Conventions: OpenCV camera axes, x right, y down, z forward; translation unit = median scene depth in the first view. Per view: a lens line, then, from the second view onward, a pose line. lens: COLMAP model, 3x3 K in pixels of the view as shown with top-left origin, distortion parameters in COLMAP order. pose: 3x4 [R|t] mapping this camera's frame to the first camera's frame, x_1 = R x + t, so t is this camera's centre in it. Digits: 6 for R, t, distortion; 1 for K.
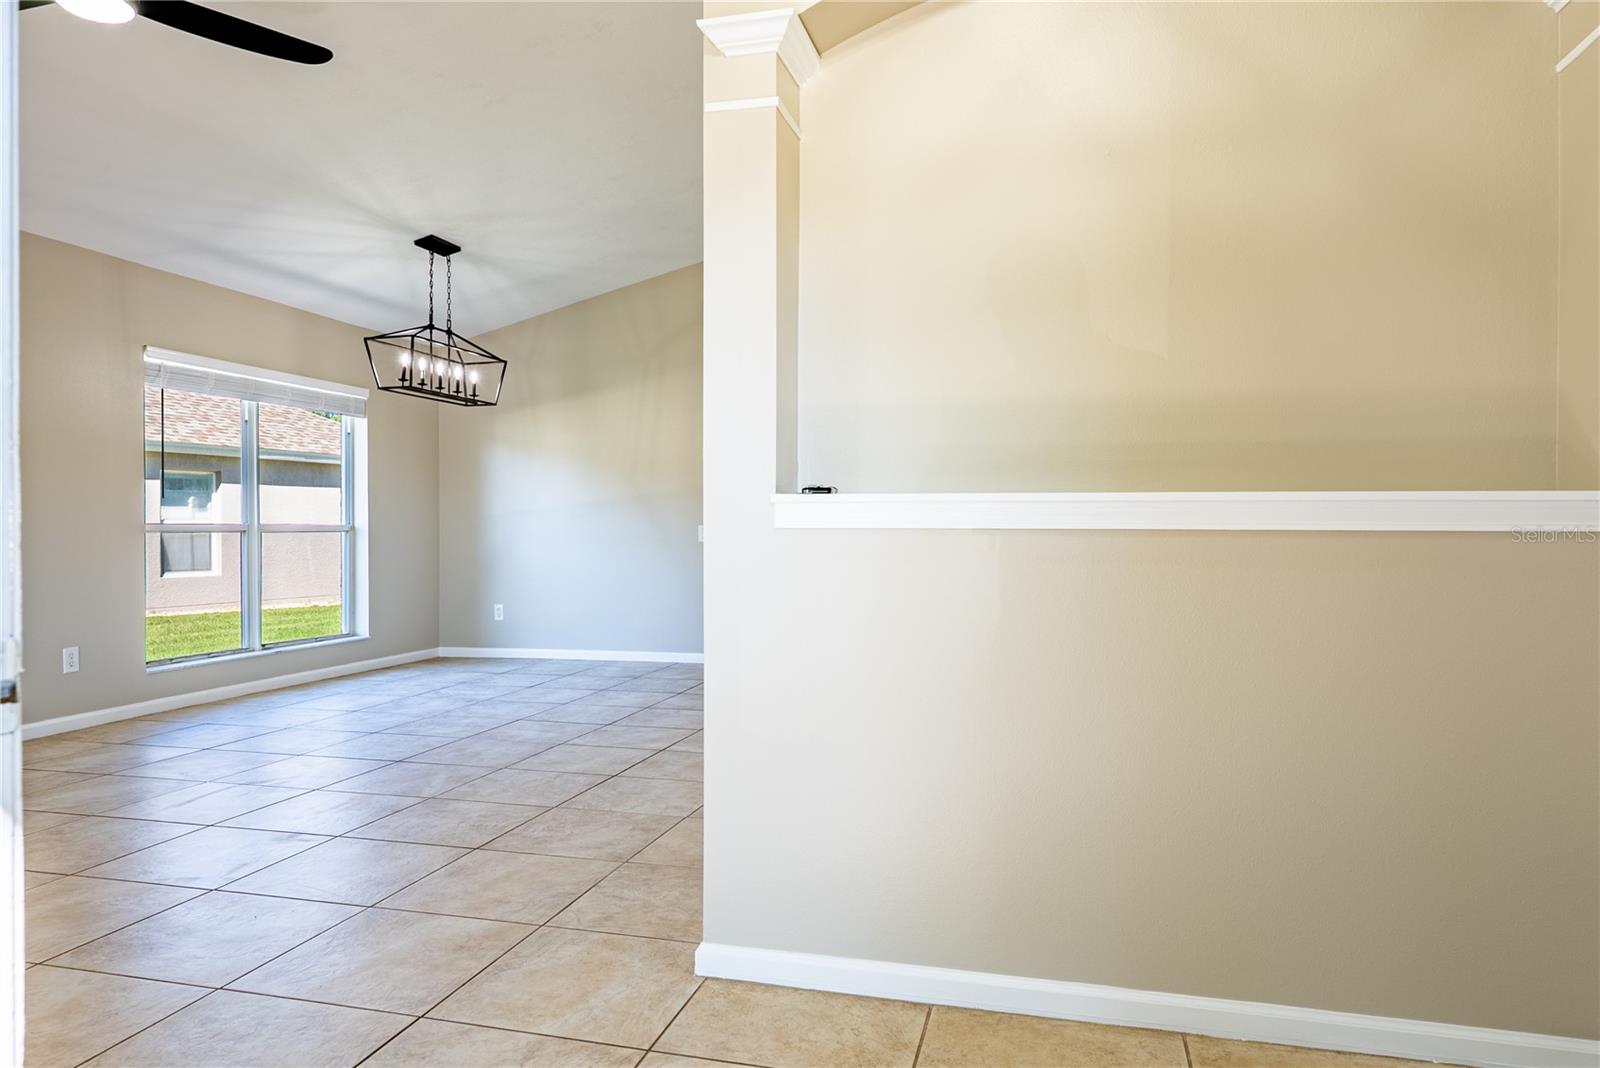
lens RADIAL K [[1039.4, 0, 800.0], [0, 1039.4, 534.0], [0, 0, 1]] dist [-0.000517, 0.000377]
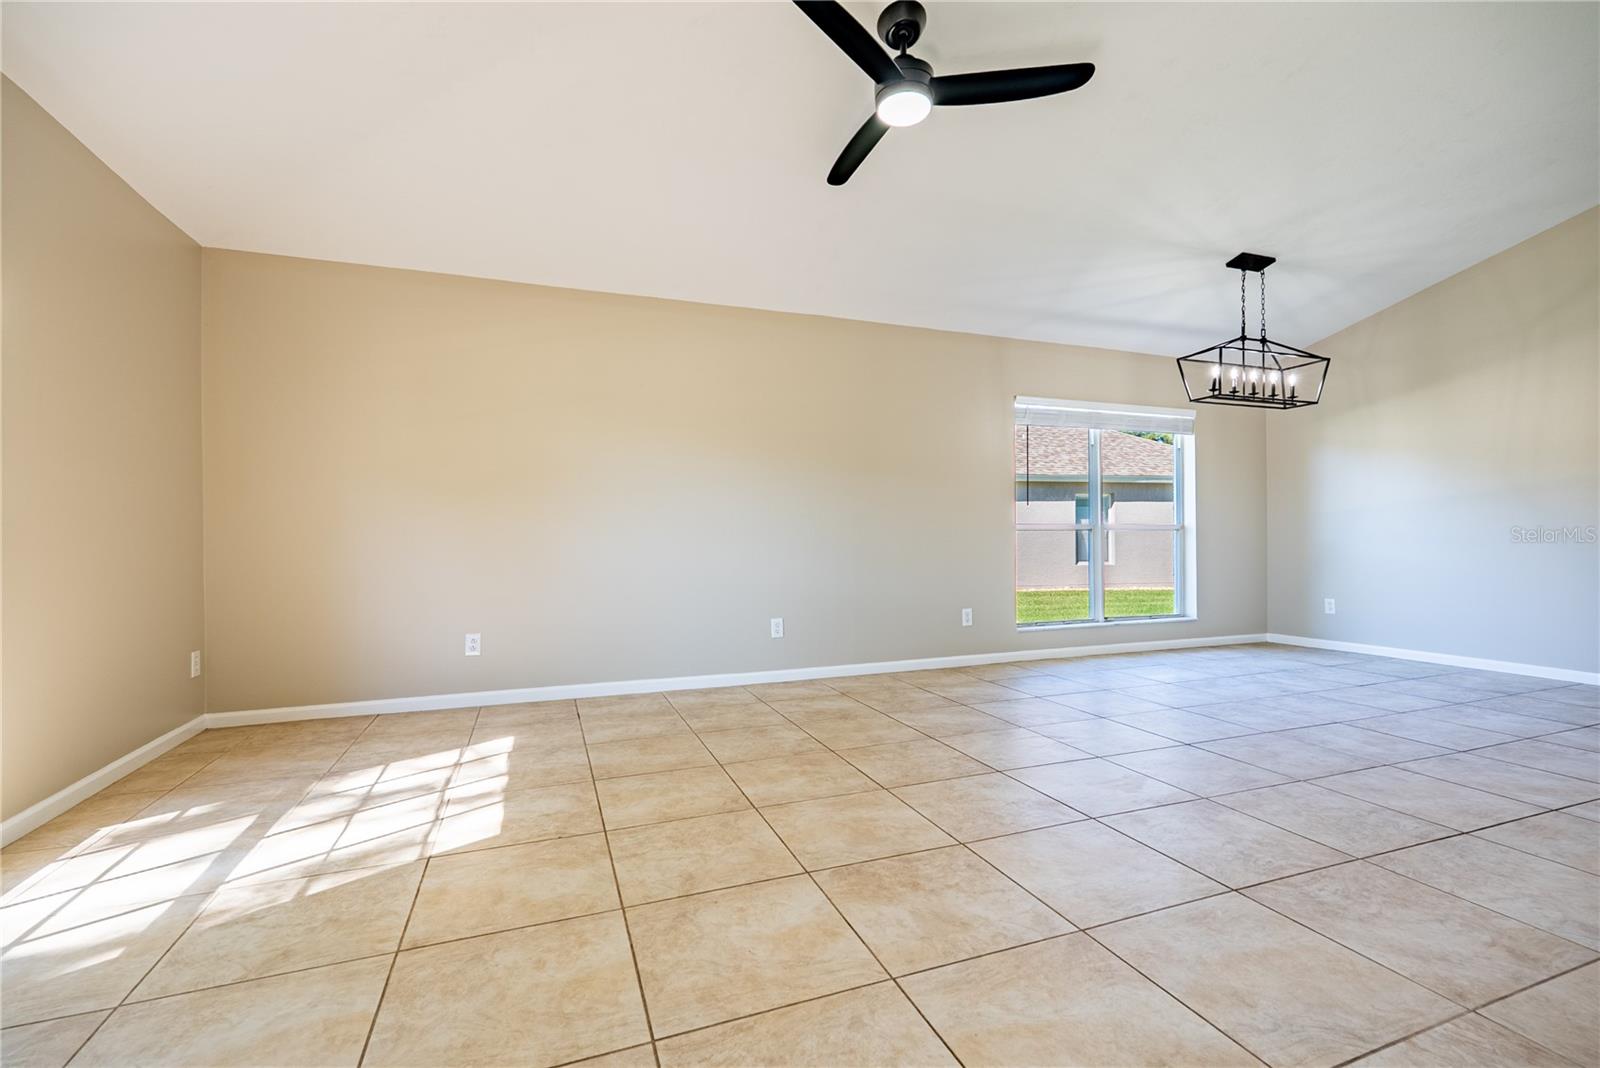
lens RADIAL K [[702.1, 0, 802.4], [0, 702.1, 534.6], [0, 0, 1]] dist [-0.003114, 0.000049]
pose [[0.578243, -0.004545, -0.815852, -0.027966], [-0.000184, 0.999984, -0.005702, 0.009998], [0.815865, 0.003447, 0.578233, 0.219624]]
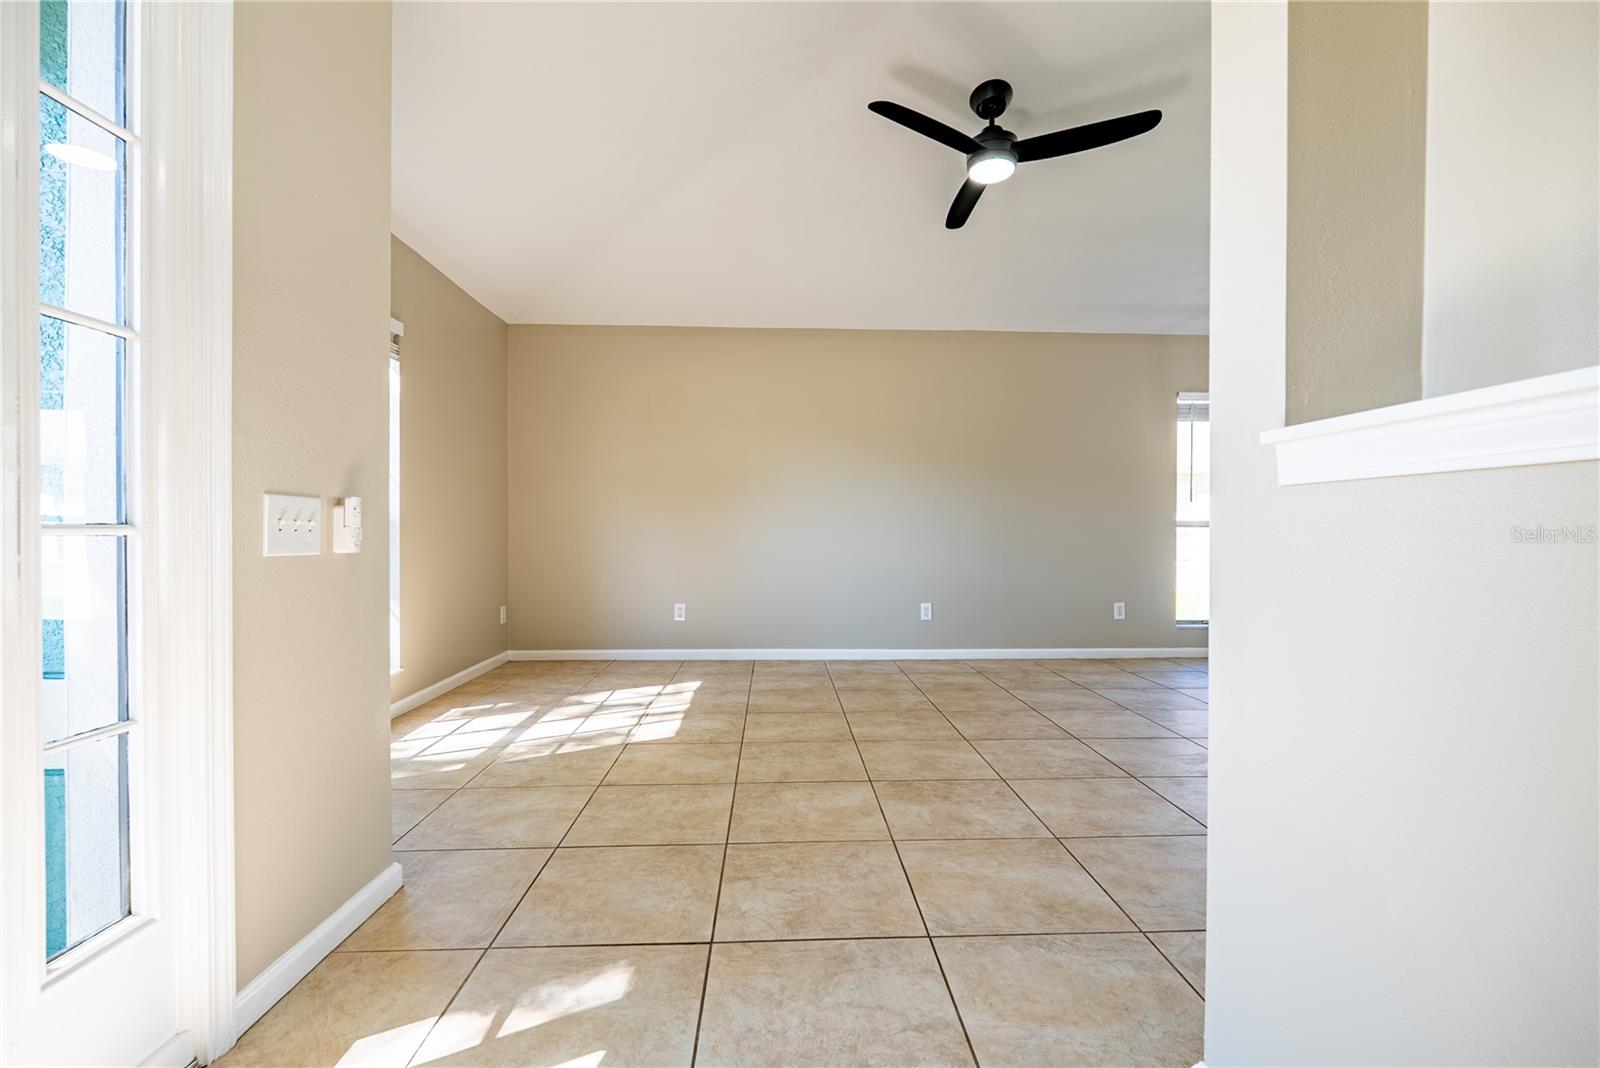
lens RADIAL K [[702.1, 0, 802.4], [0, 702.1, 534.6], [0, 0, 1]] dist [-0.003114, 0.000049]
pose [[0.292405, 0.007961, -0.956261, 0.120499], [-0.010368, 0.999933, 0.005154, 0.009645], [0.956238, 0.008407, 0.292468, 0.242087]]
